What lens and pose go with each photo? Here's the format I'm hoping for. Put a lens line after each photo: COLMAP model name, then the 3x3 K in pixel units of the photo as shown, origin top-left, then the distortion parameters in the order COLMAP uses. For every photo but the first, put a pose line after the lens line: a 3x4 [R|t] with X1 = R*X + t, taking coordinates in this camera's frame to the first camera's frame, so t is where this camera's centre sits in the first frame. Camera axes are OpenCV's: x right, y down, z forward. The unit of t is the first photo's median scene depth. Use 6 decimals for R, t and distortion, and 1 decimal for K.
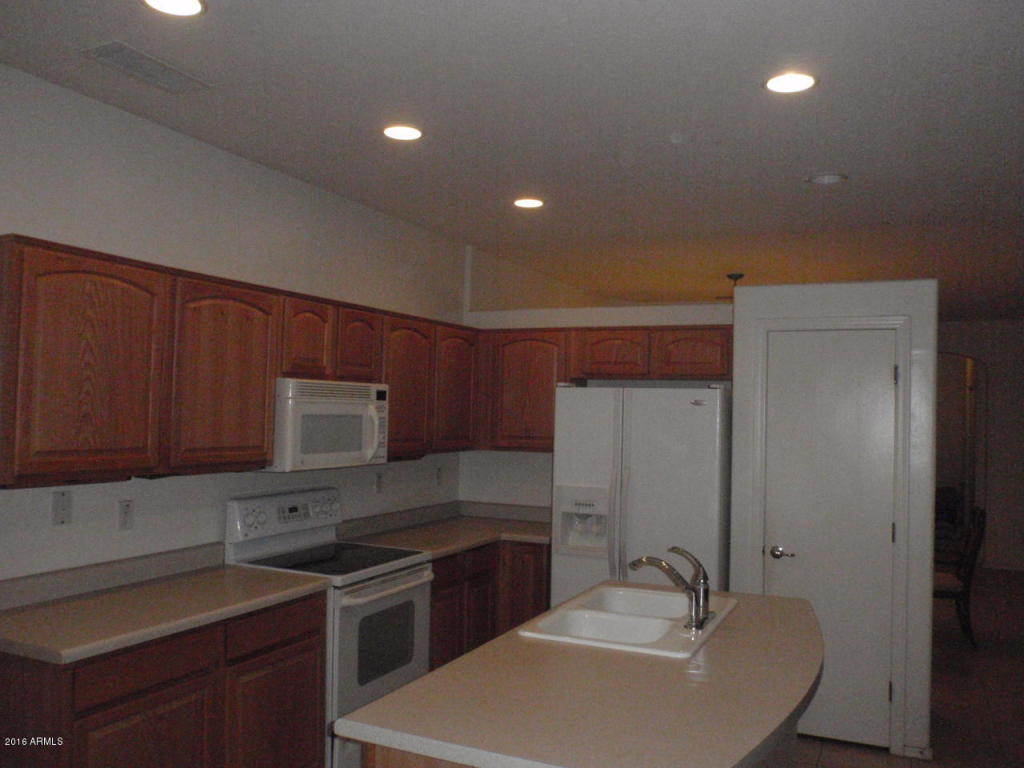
lens RADIAL K [[832.3, 0, 512.0], [0, 832.3, 384.0], [0, 0, 1]] dist [-0.079034, 0.023630]
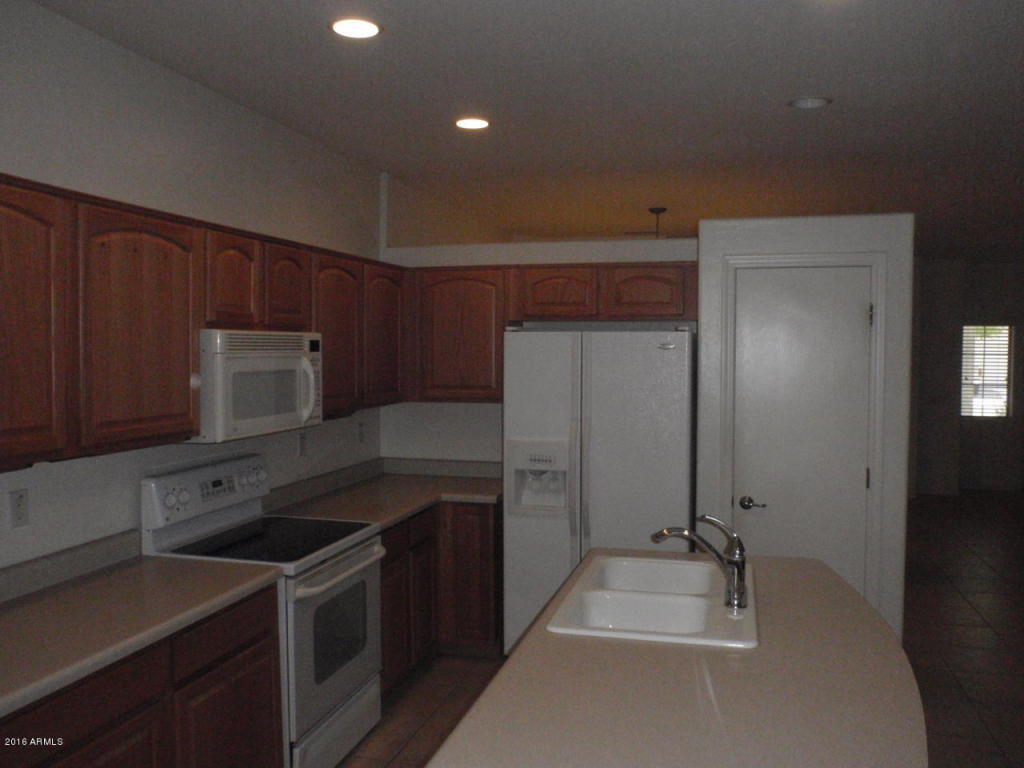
lens RADIAL K [[832.3, 0, 512.0], [0, 832.3, 384.0], [0, 0, 1]] dist [-0.079034, 0.023630]
pose [[0.984922, -0.028474, 0.170637, -0.107041], [0.015596, 0.996960, 0.076343, -0.009524], [-0.172293, -0.072530, 0.982372, 0.125110]]
